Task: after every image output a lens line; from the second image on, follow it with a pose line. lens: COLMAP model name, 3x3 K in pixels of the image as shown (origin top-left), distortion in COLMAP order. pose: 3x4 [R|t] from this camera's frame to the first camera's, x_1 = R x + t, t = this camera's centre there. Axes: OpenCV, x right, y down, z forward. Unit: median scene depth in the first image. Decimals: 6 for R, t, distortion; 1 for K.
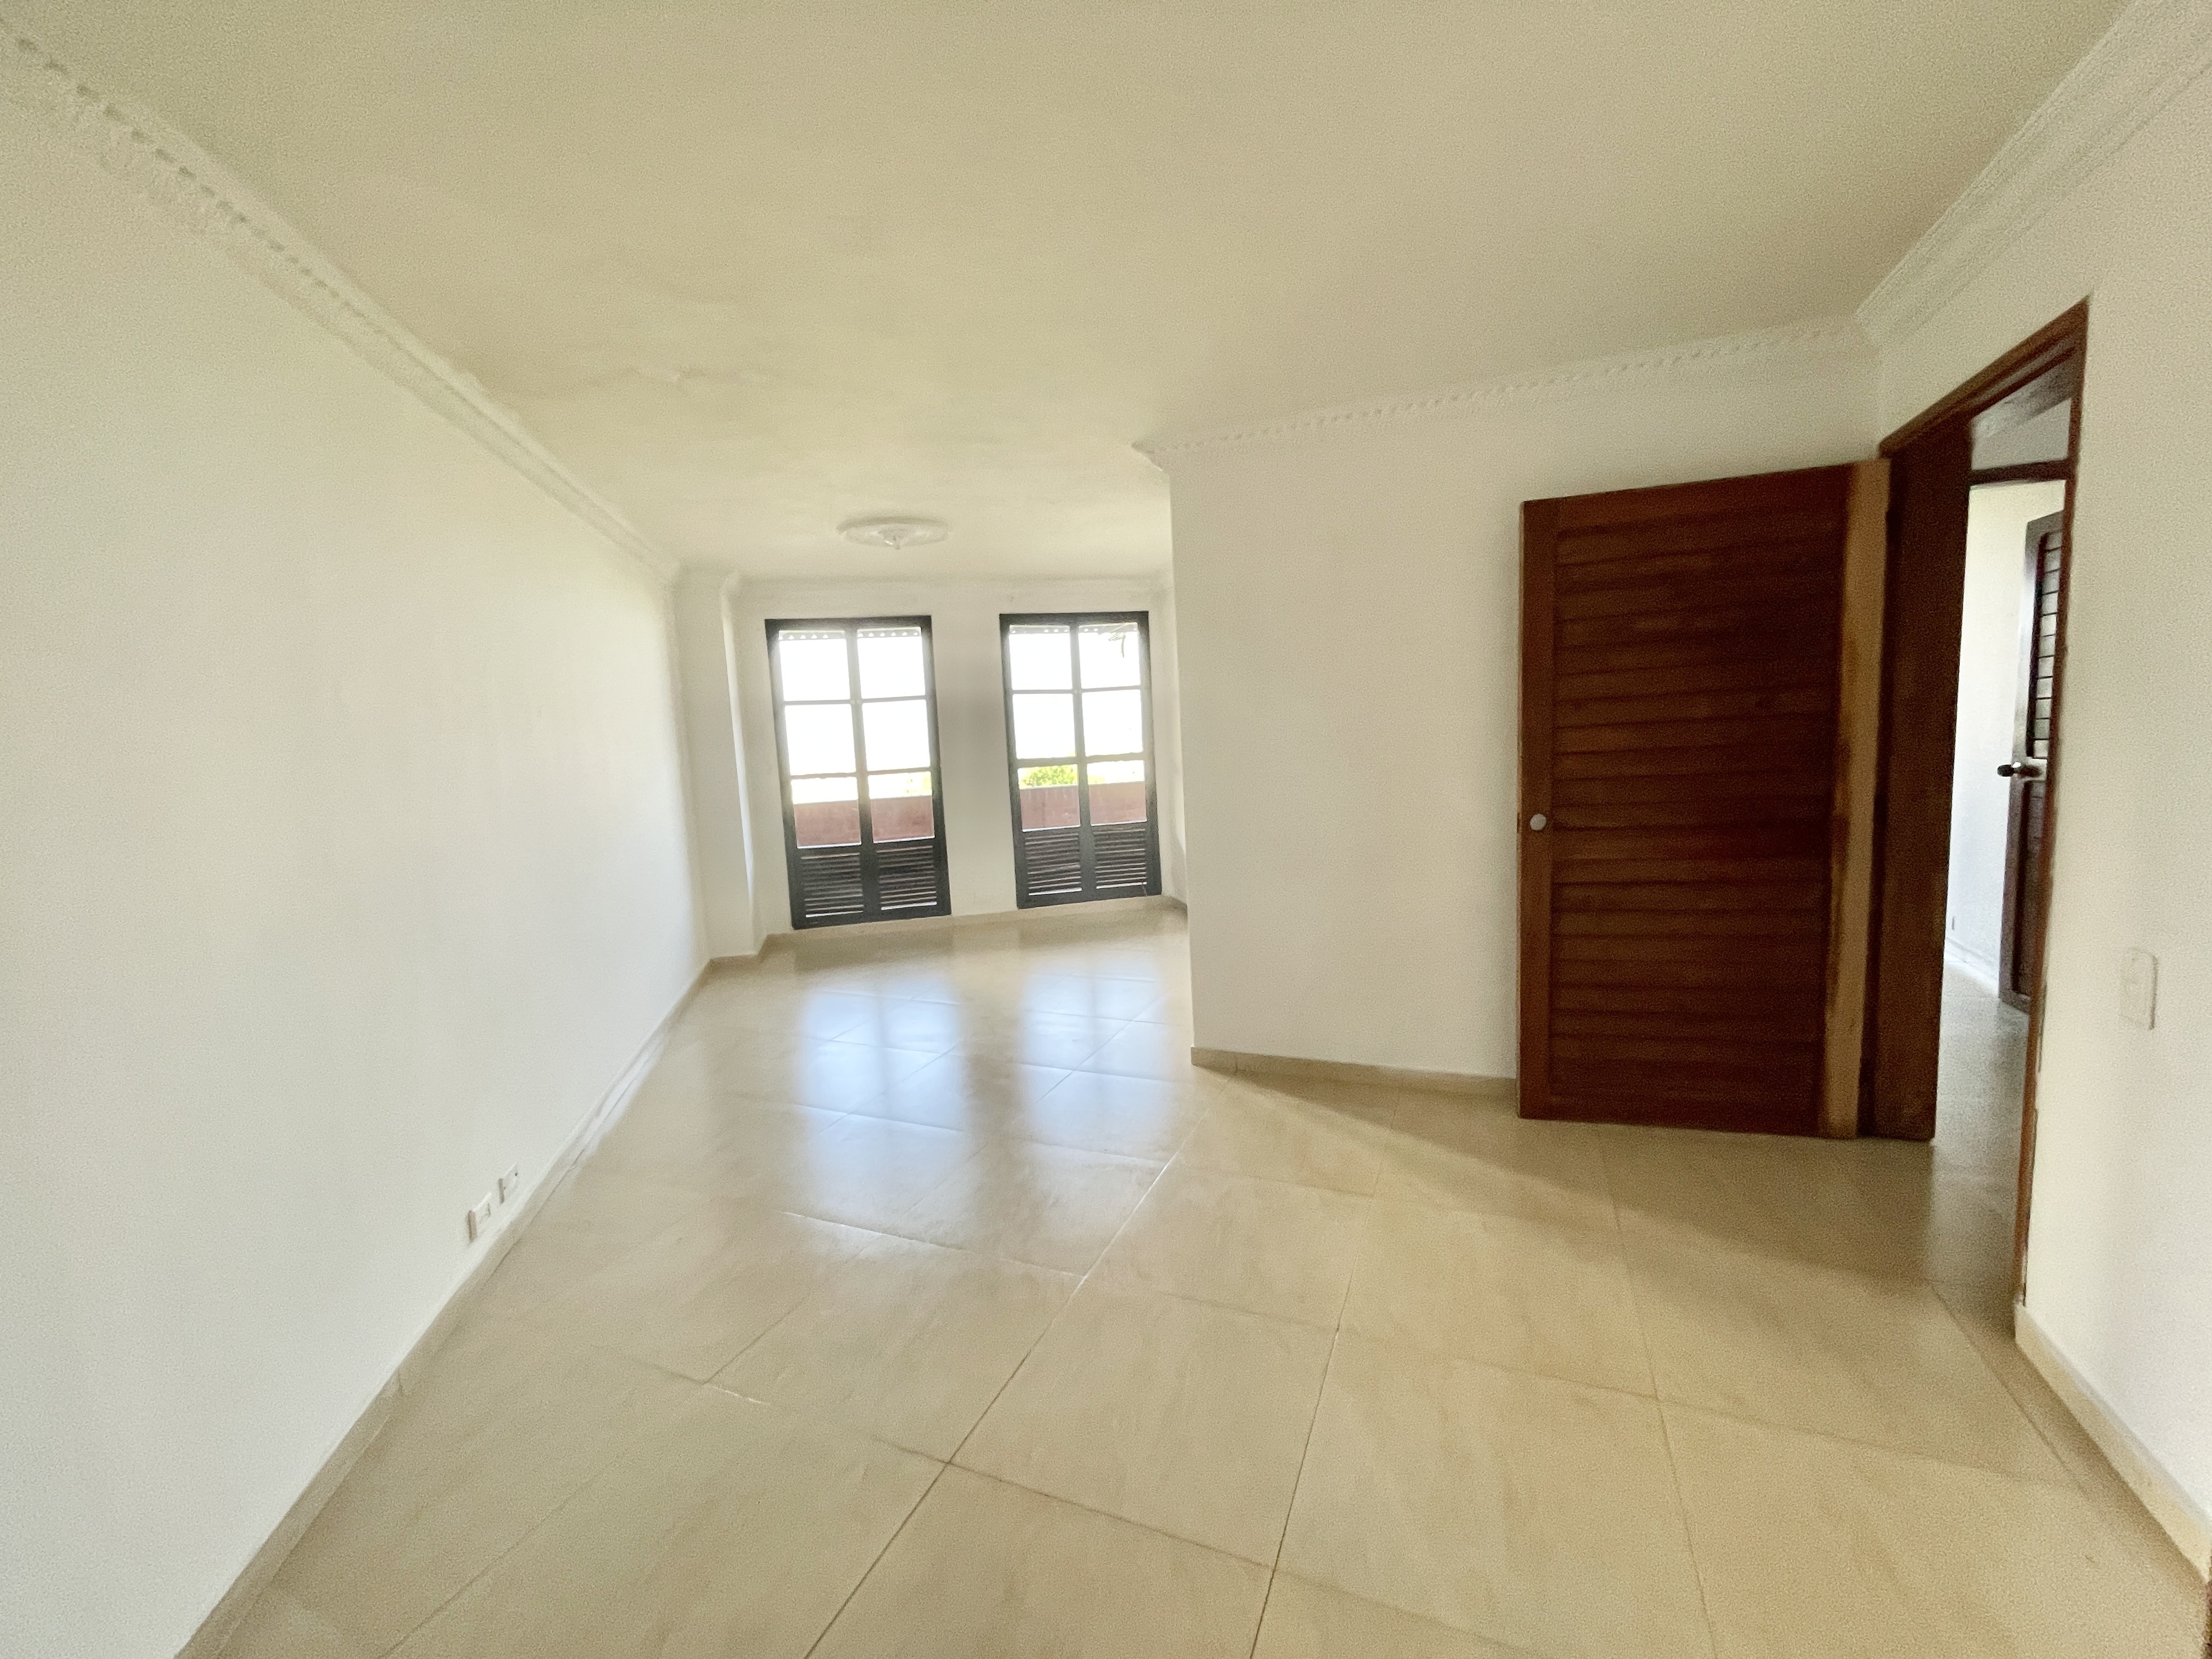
lens RADIAL K [[906.1, 0, 1107.0], [0, 906.1, 827.4], [0, 0, 1]] dist [-0.000995, 0.000147]
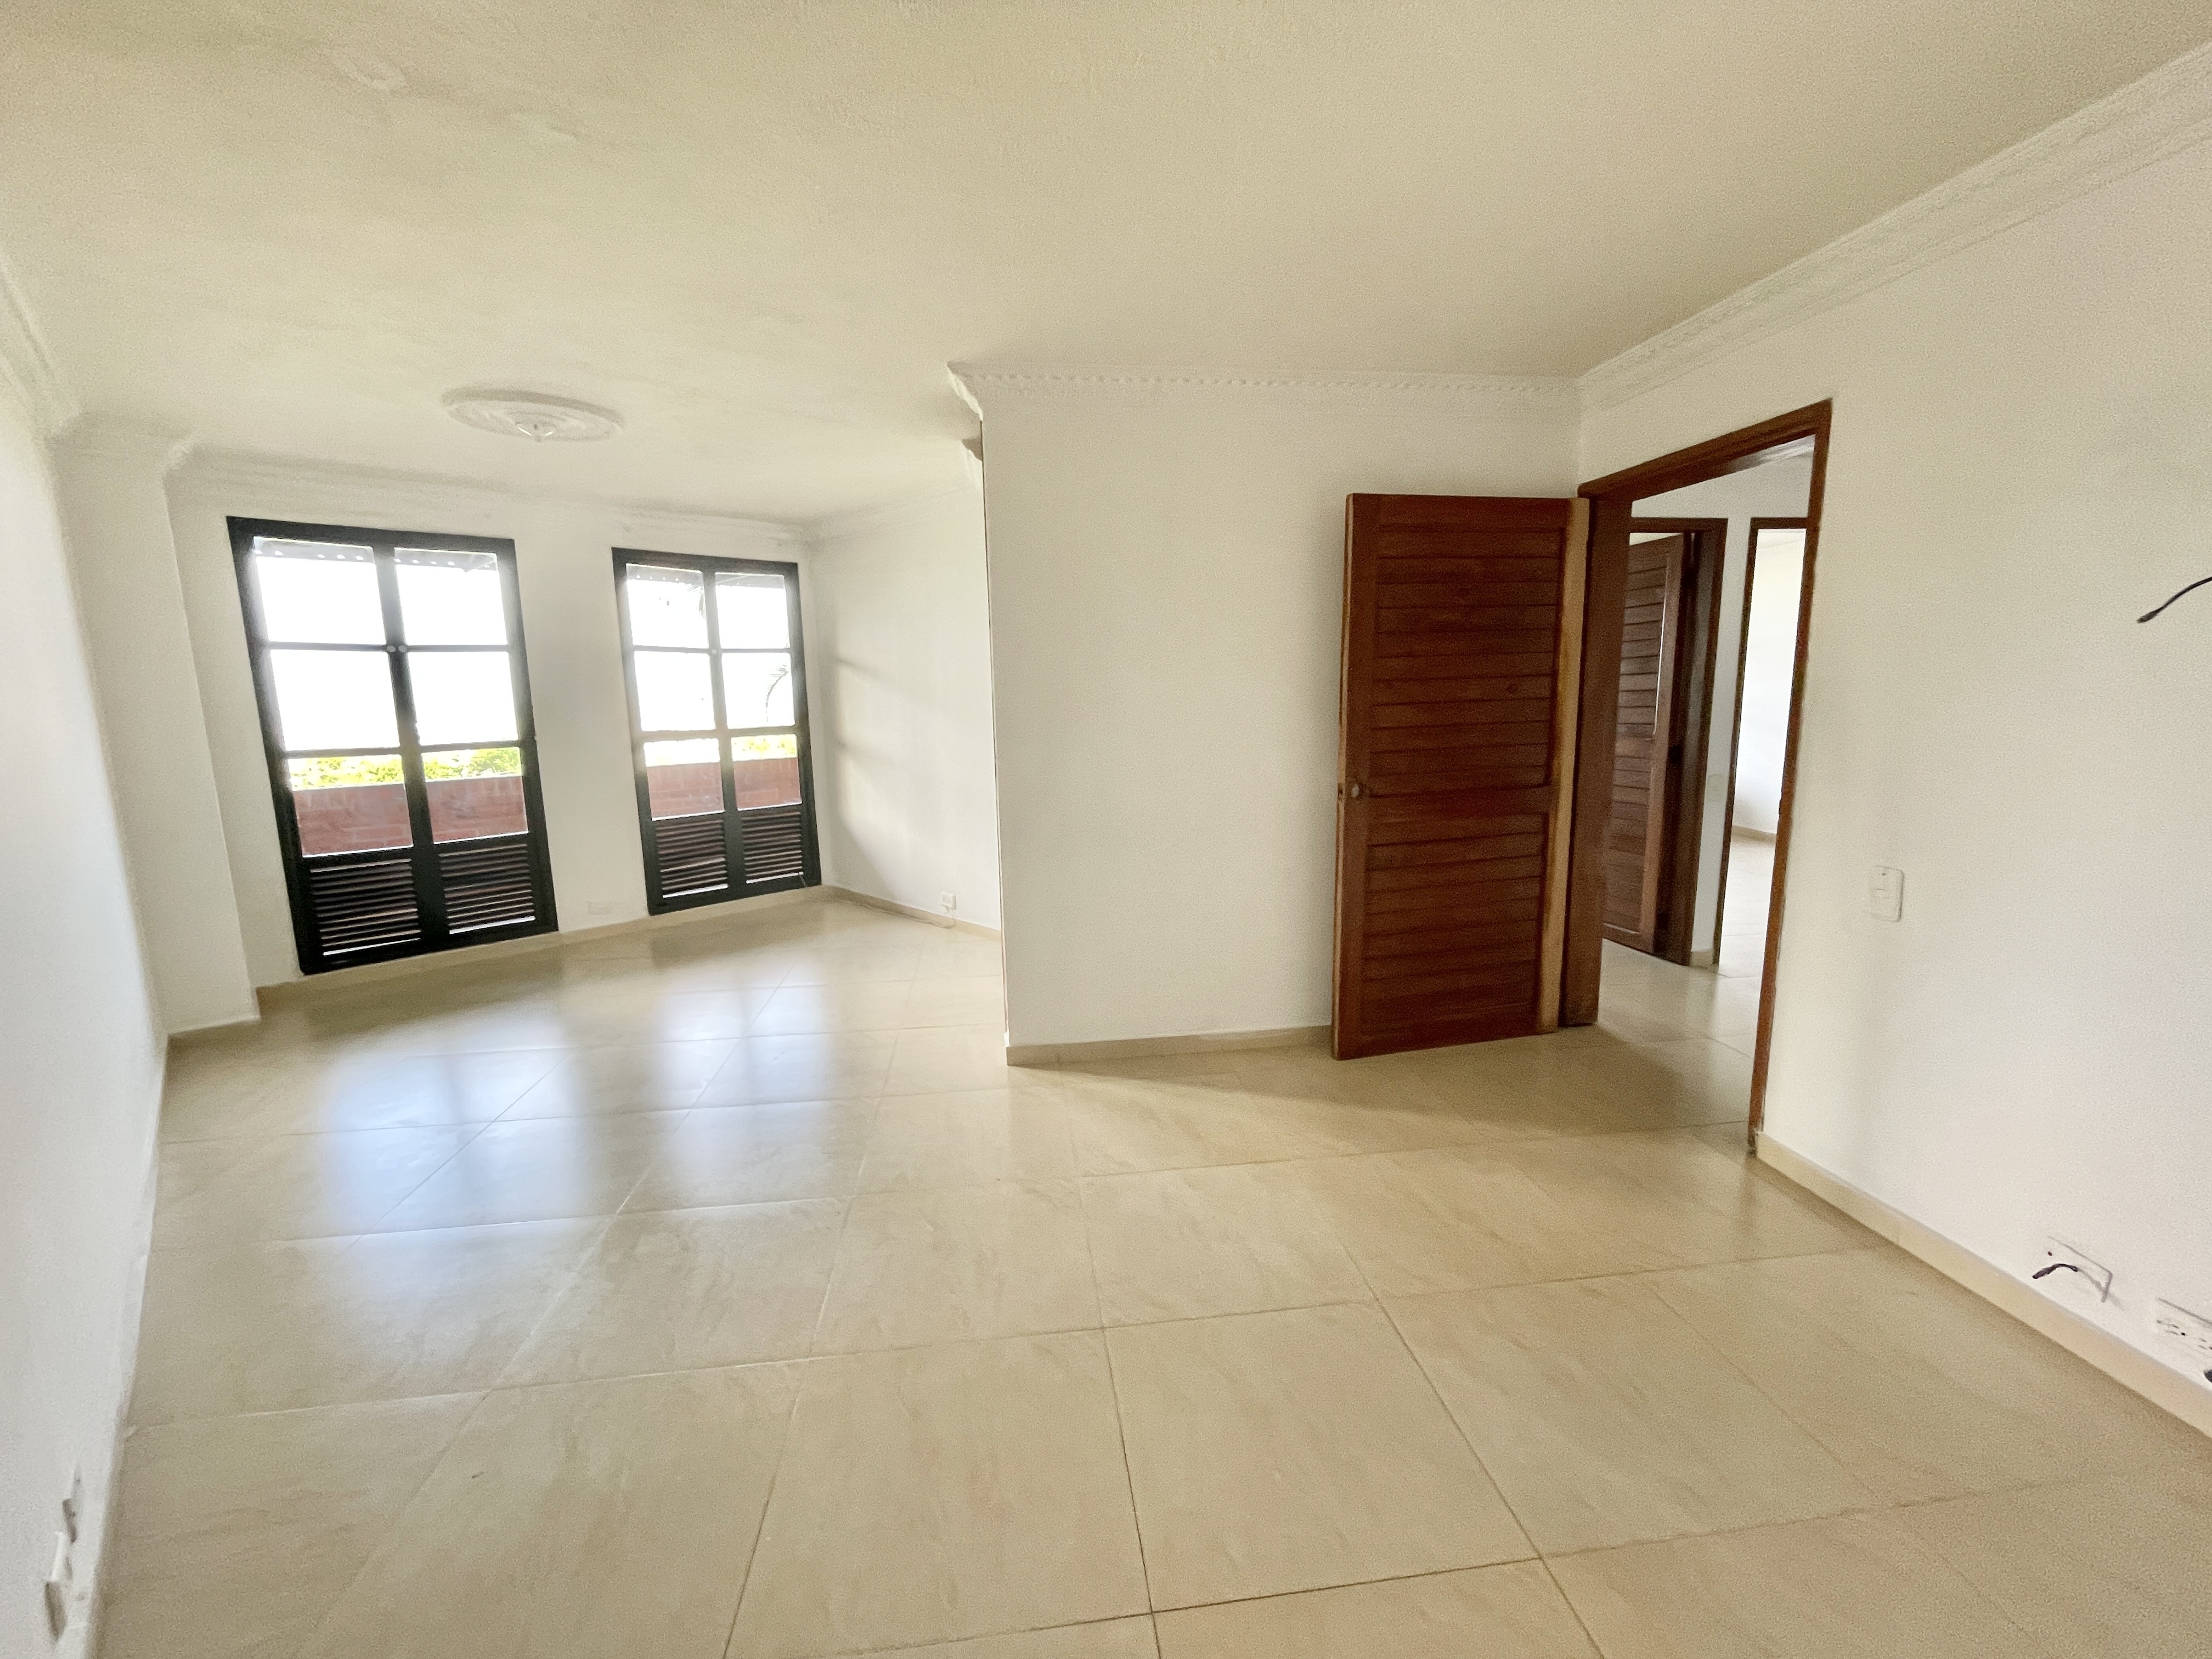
lens RADIAL K [[906.1, 0, 1109.1], [0, 906.1, 831.1], [0, 0, 1]] dist [-0.000995, 0.000147]
pose [[0.863171, -0.046501, 0.502766, -0.335893], [0.032047, 0.998788, 0.037360, -0.007624], [-0.503893, -0.016136, 0.863615, 0.199820]]
